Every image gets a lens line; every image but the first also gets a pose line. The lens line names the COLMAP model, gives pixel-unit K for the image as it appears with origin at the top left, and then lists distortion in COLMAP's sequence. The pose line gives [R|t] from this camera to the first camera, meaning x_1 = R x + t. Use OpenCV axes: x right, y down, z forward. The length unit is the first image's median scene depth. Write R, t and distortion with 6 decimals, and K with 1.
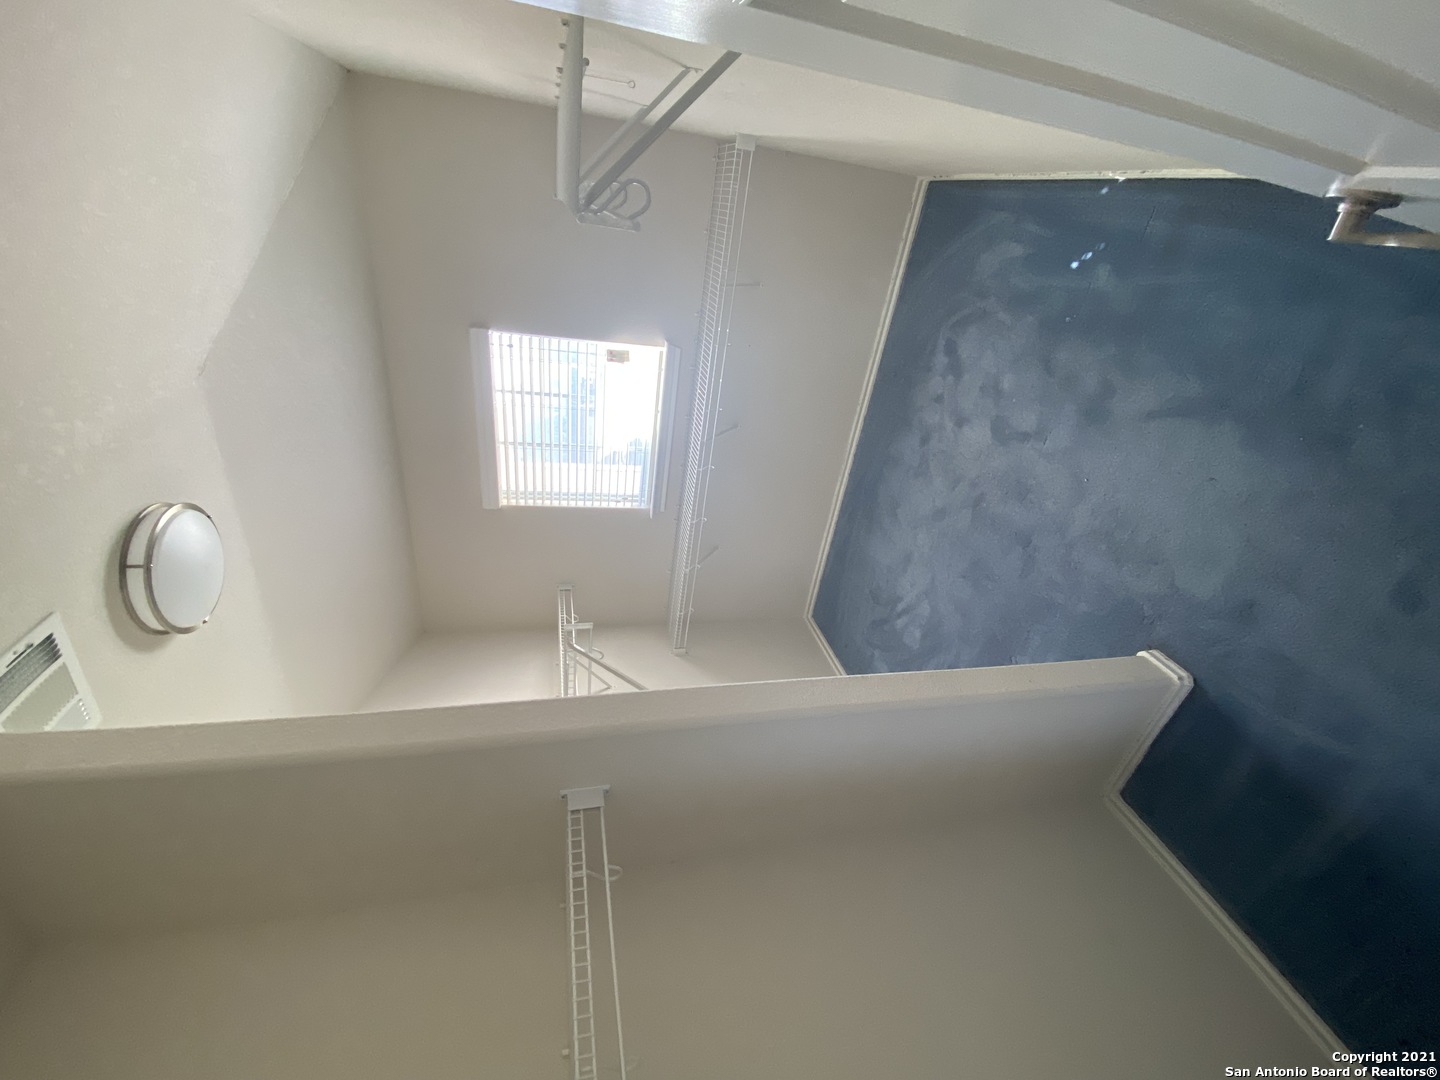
lens RADIAL K [[579.9, 0, 713.1], [0, 579.9, 540.5], [0, 0, 1]] dist [0.020598, -0.000054]
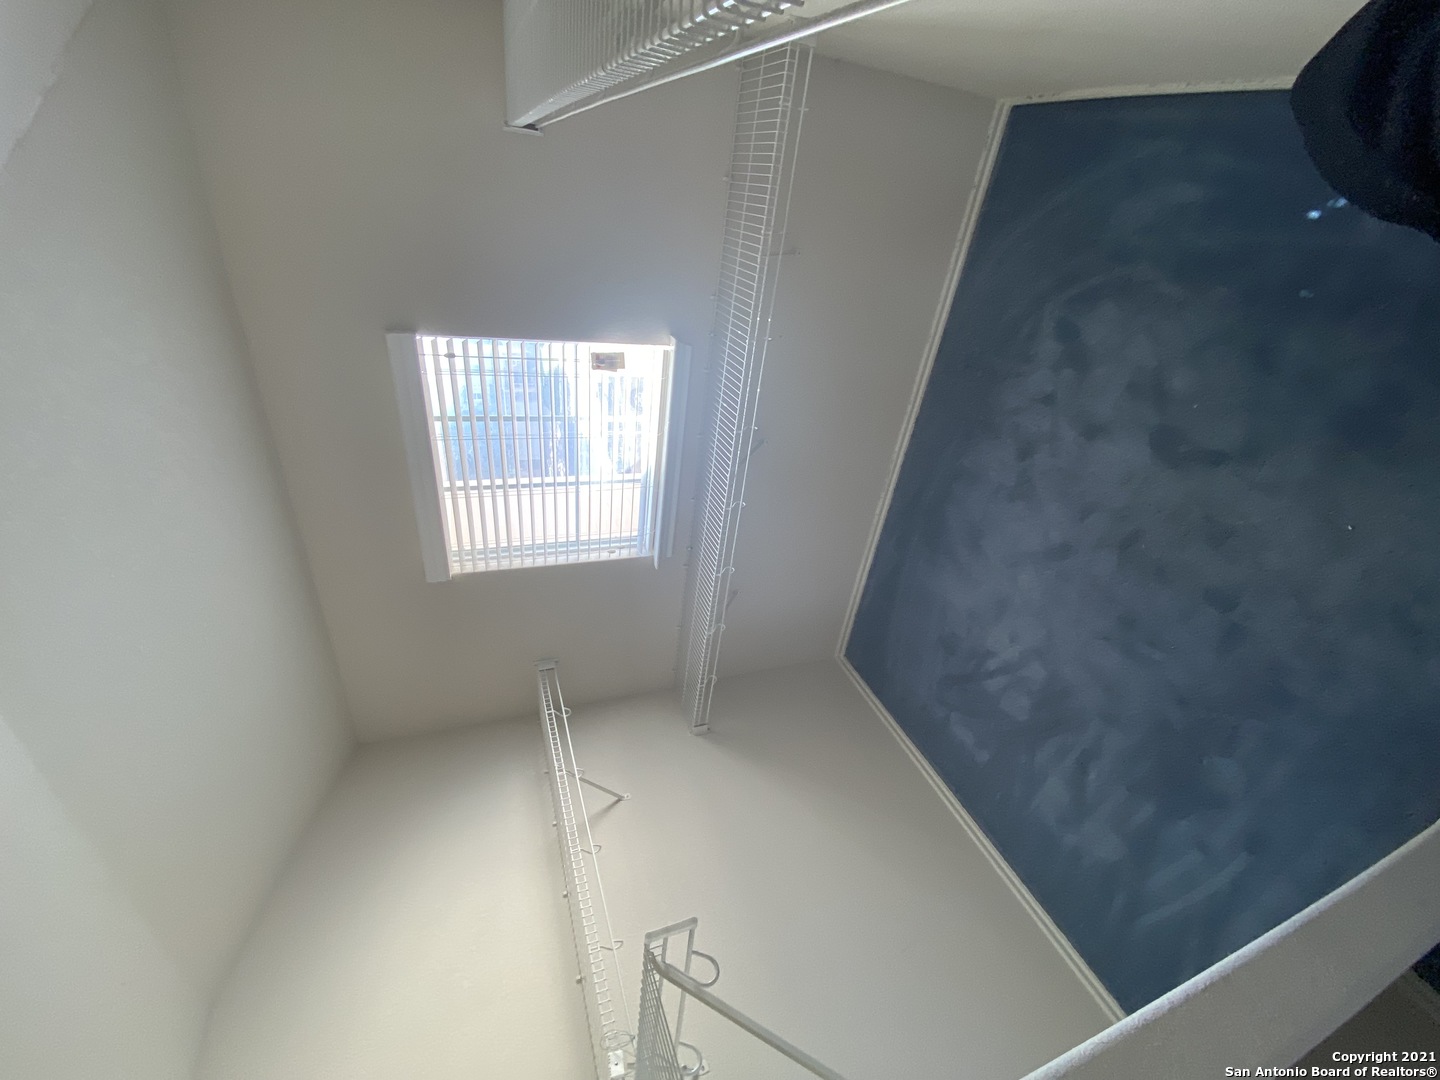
lens RADIAL K [[585.0, 0, 713.0], [0, 585.0, 536.6], [0, 0, 1]] dist [0.031647, -0.023866]
pose [[0.992446, -0.077234, 0.095315, -0.121558], [0.074040, 0.996583, 0.036603, -0.121282], [-0.097817, -0.029269, 0.994774, 0.269108]]
